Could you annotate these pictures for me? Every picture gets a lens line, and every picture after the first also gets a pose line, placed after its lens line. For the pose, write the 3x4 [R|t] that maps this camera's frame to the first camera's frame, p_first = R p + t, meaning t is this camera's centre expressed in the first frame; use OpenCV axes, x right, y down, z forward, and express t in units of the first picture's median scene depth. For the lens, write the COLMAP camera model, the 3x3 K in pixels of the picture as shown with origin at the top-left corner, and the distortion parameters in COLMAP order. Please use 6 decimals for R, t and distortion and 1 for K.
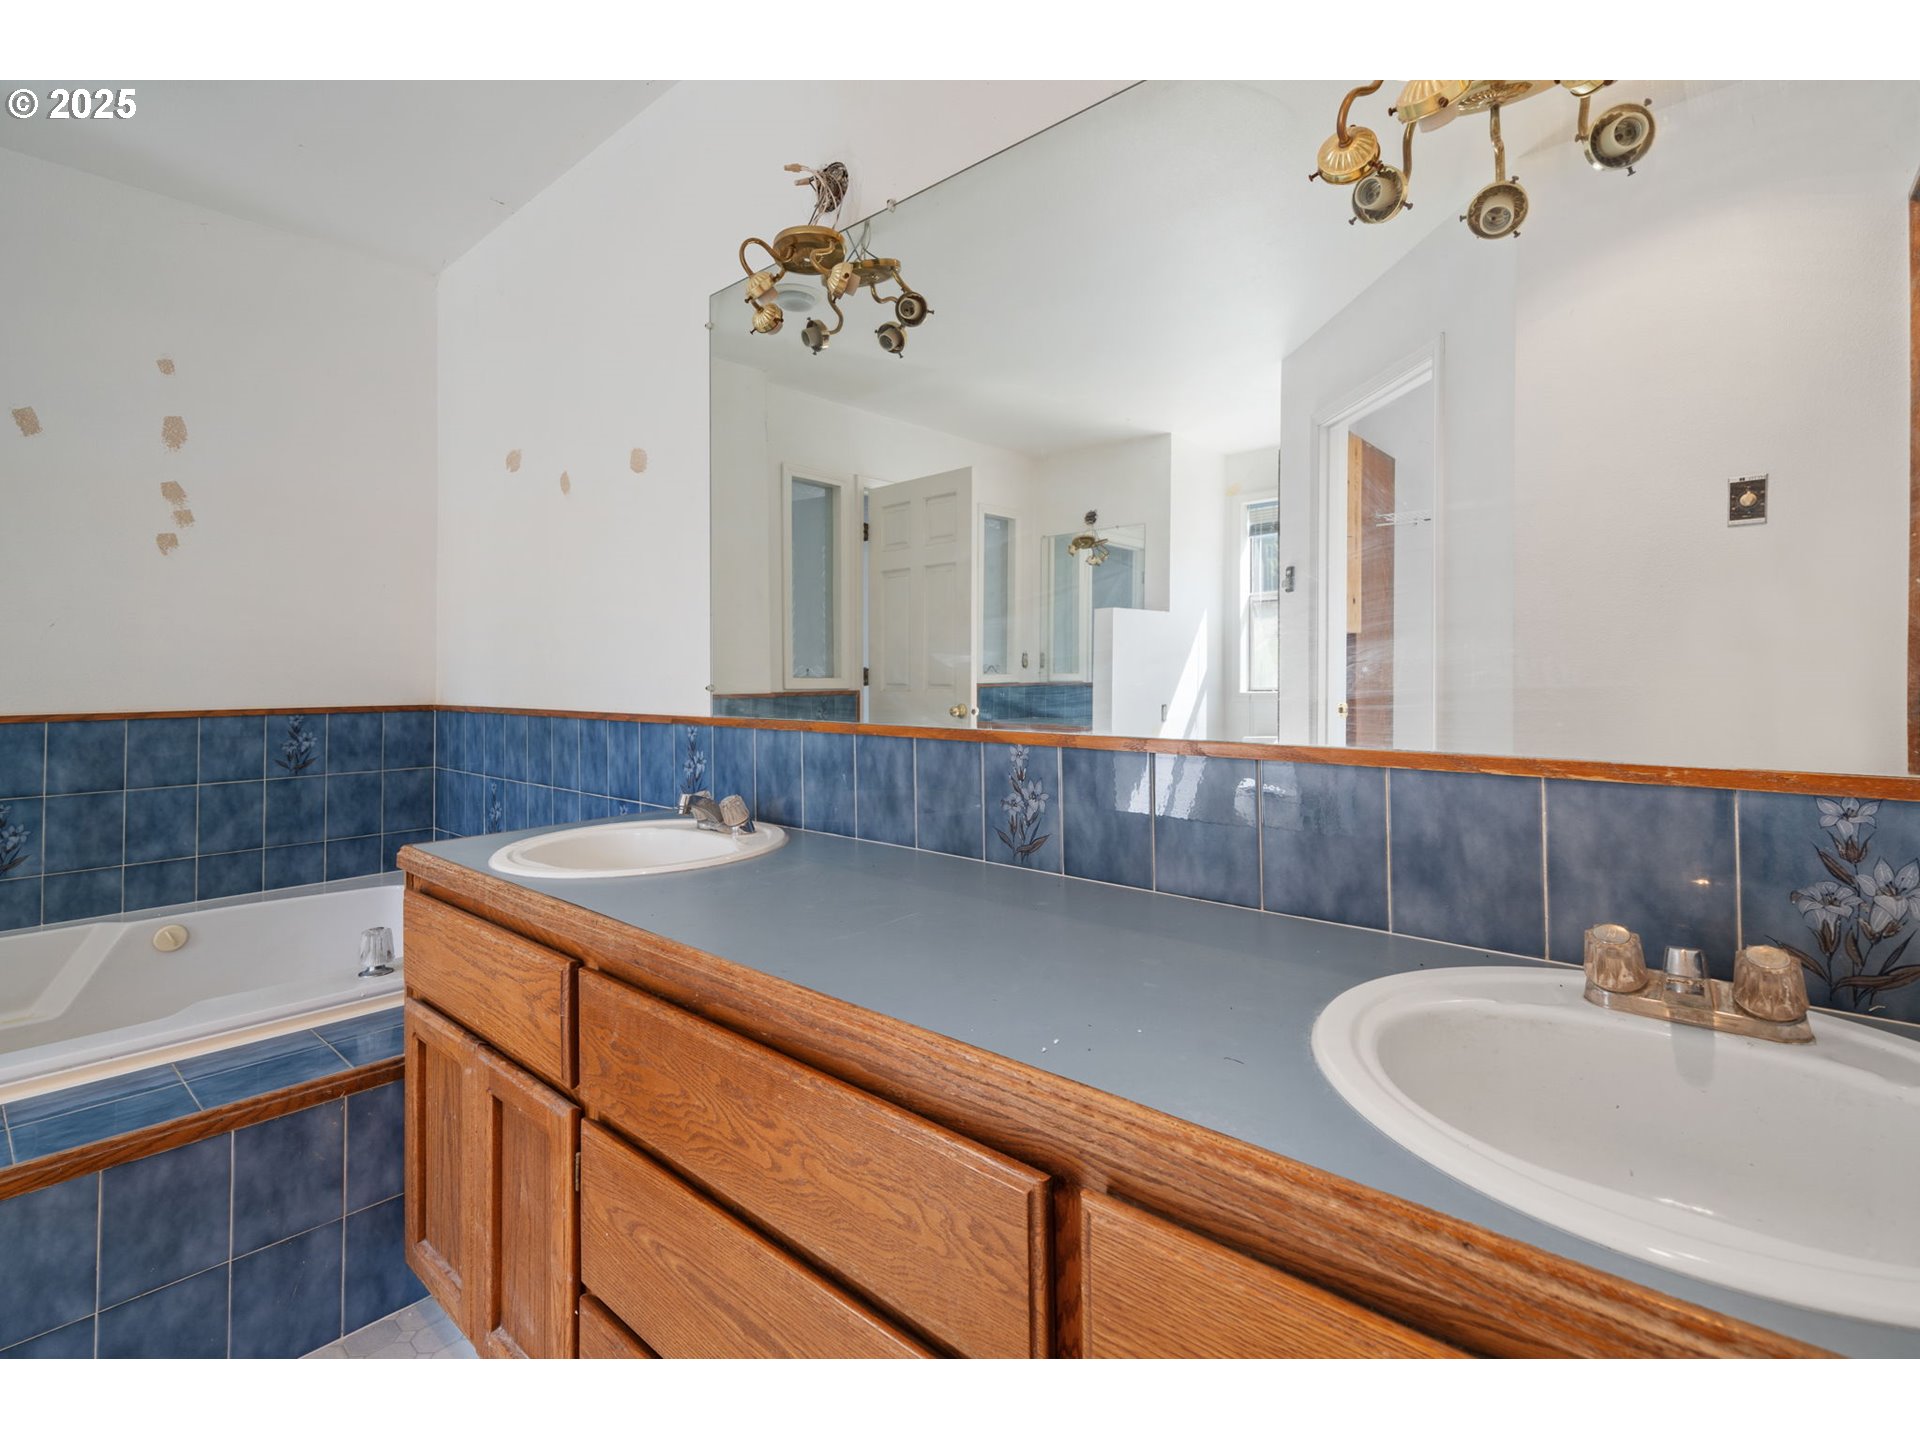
lens RADIAL K [[904.7, 0, 963.2], [0, 904.7, 649.5], [0, 0, 1]] dist [0.002229, 0.000927]
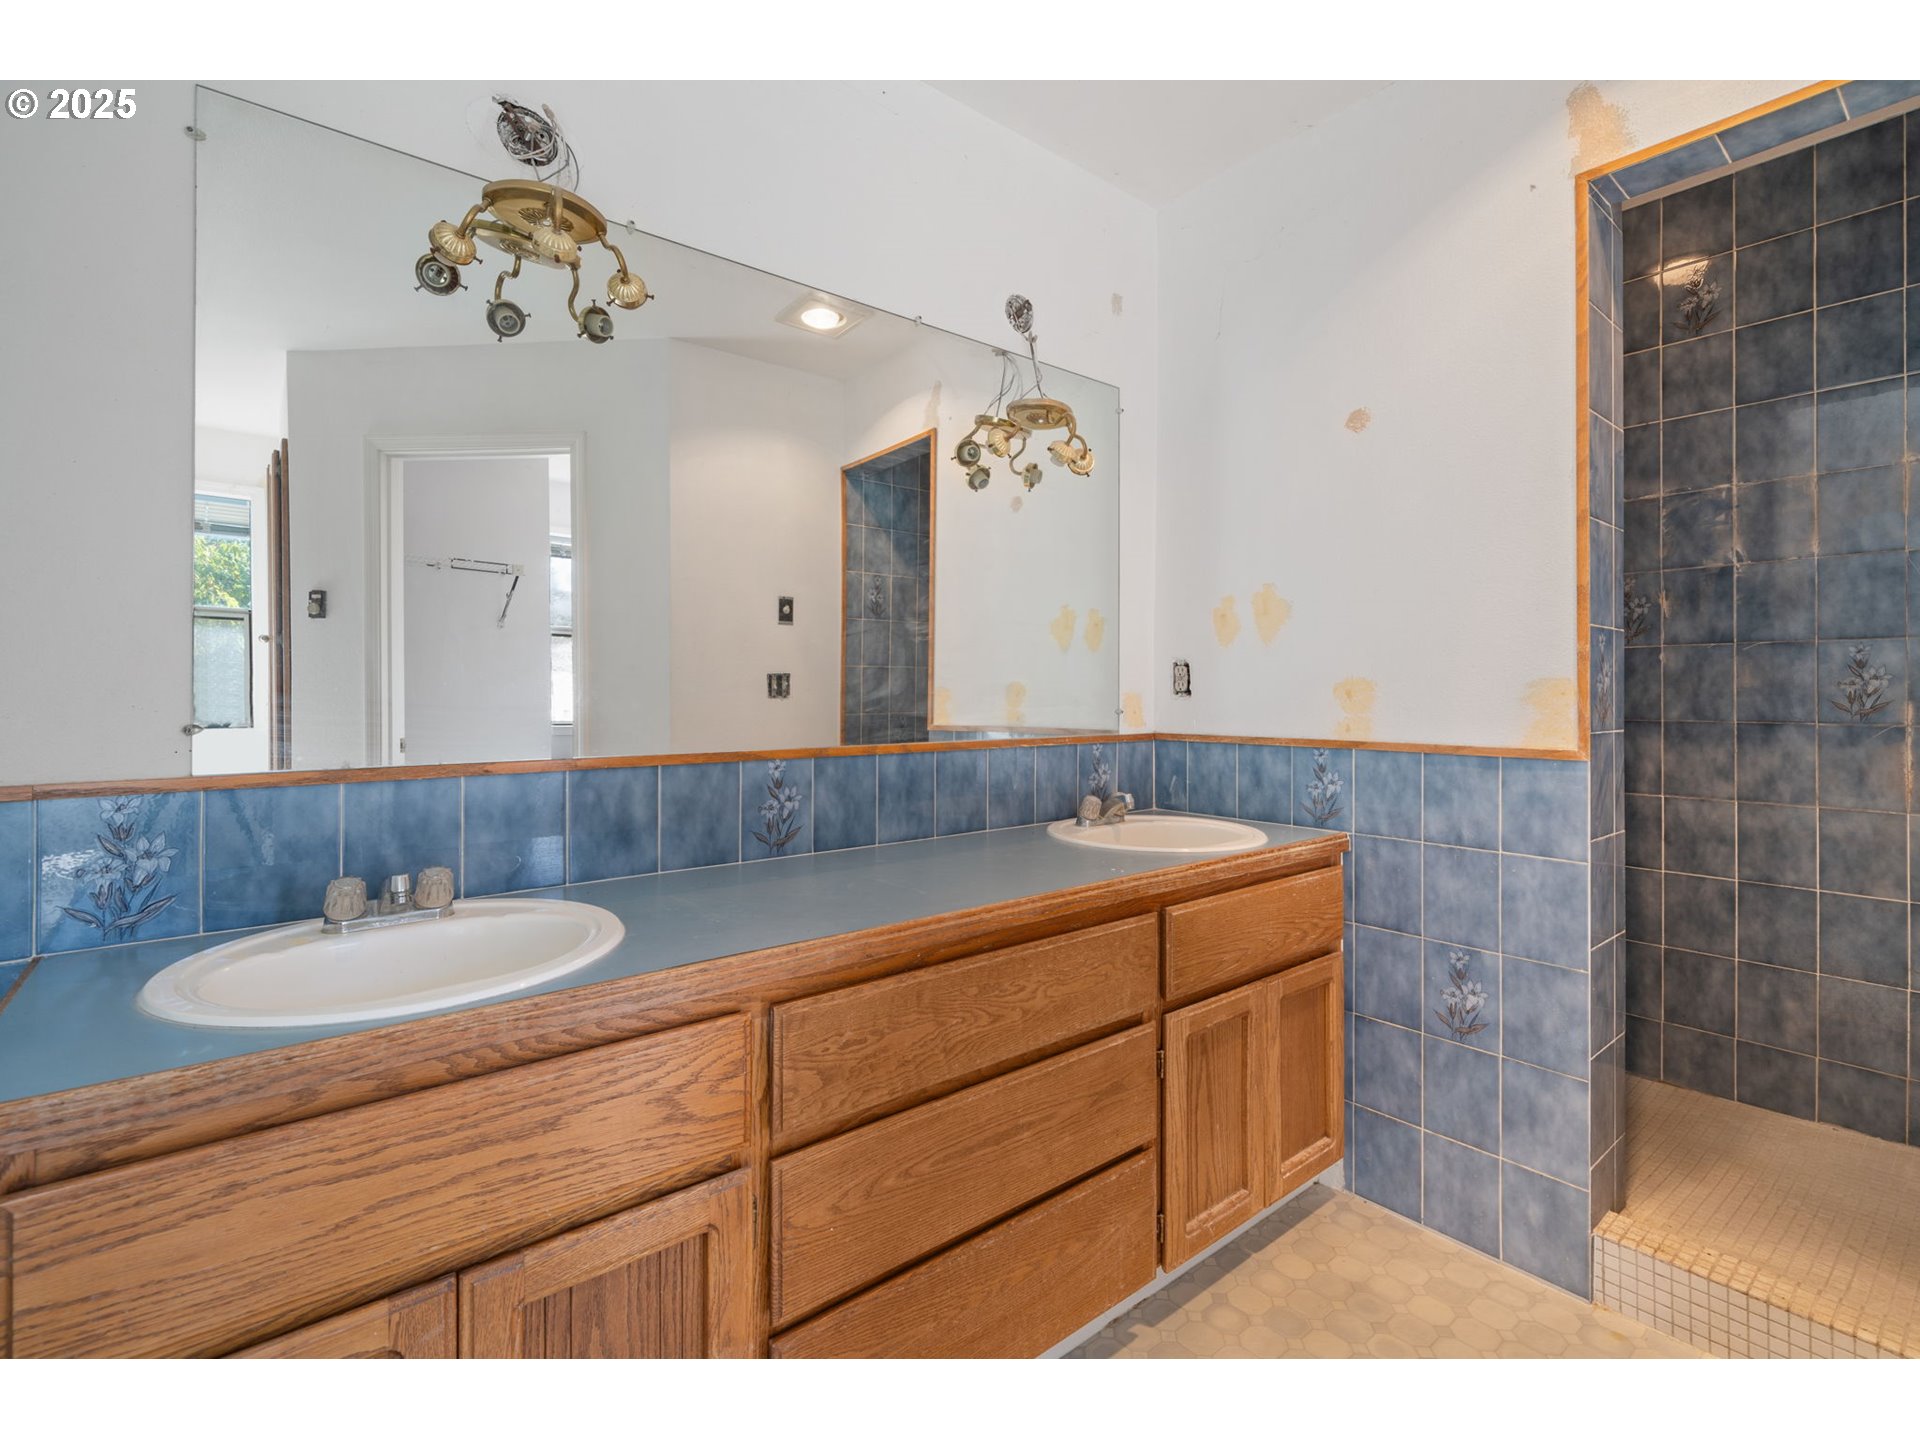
lens RADIAL K [[874.1, 0, 960.0], [0, 874.1, 720.0], [0, 0, 1]] dist [0.000437, 0.000119]
pose [[0.165098, -0.011383, 0.986211, -0.618972], [-0.013759, 0.999810, 0.013843, 0.017220], [-0.986181, -0.015855, 0.164910, 0.315811]]
